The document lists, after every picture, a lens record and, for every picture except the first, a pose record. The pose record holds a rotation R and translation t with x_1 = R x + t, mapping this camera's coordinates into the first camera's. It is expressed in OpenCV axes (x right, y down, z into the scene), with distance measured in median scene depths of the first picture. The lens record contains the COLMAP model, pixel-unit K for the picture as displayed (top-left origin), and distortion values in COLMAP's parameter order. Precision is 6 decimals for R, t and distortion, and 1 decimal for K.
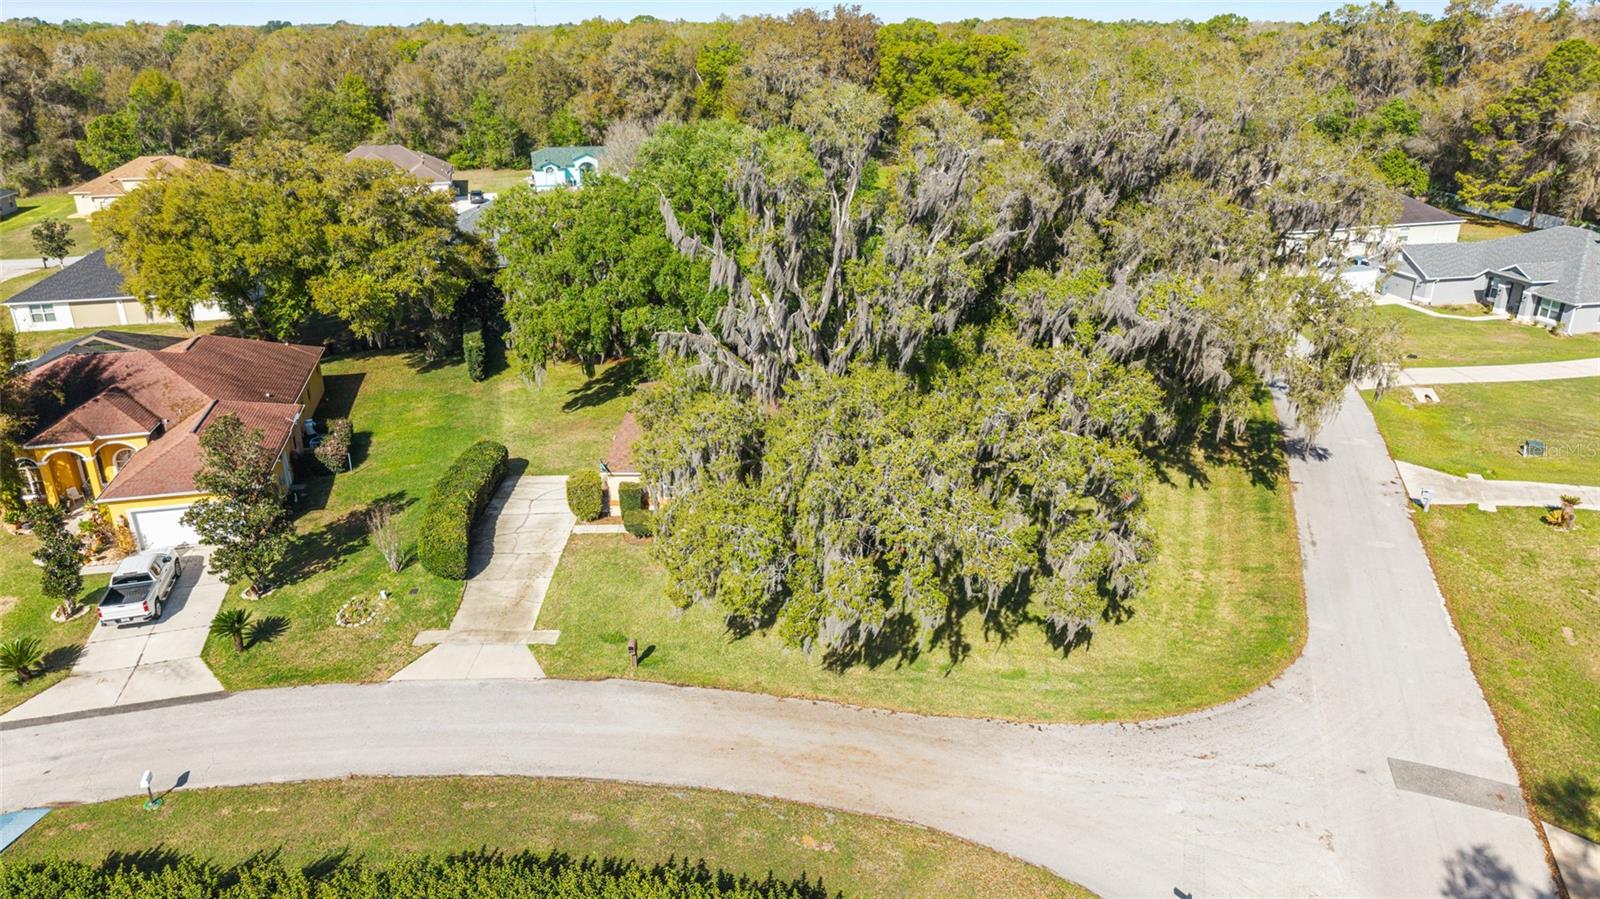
lens RADIAL K [[1111.7, 0, 775.4], [0, 1111.7, 465.4], [0, 0, 1]] dist [0.002100, 0.006553]
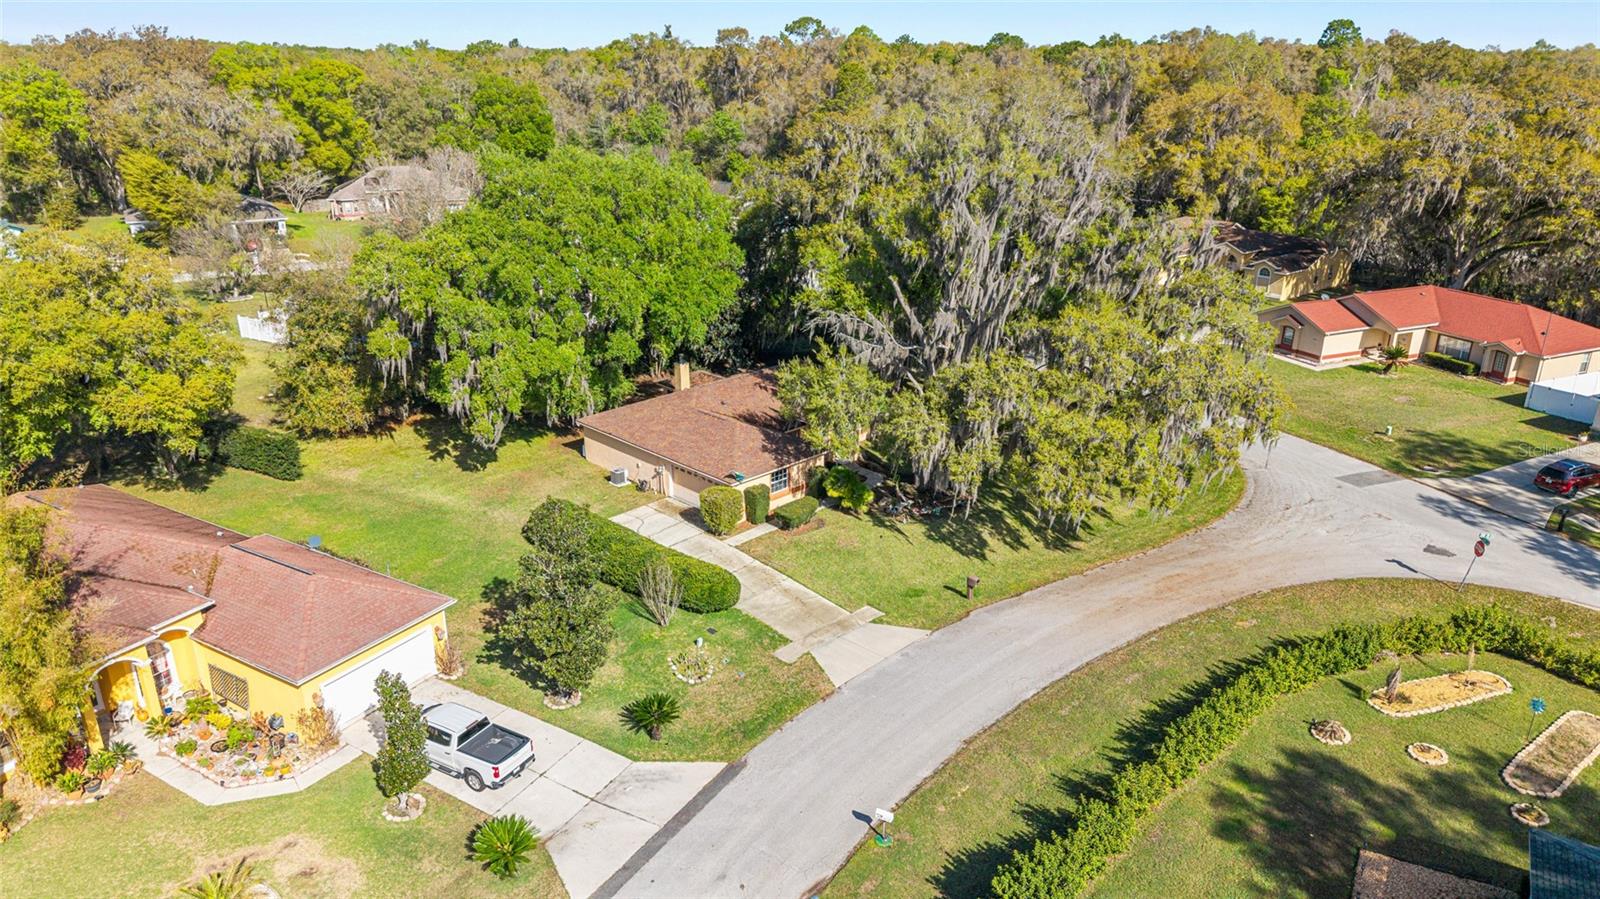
lens RADIAL K [[1111.7, 0, 798.9], [0, 1111.7, 449.0], [0, 0, 1]] dist [0.002100, 0.006553]
pose [[0.701420, -0.240692, 0.670878, -0.965203], [0.260630, 0.962683, 0.072889, -0.101168], [-0.663386, 0.123725, 0.737977, 0.220607]]
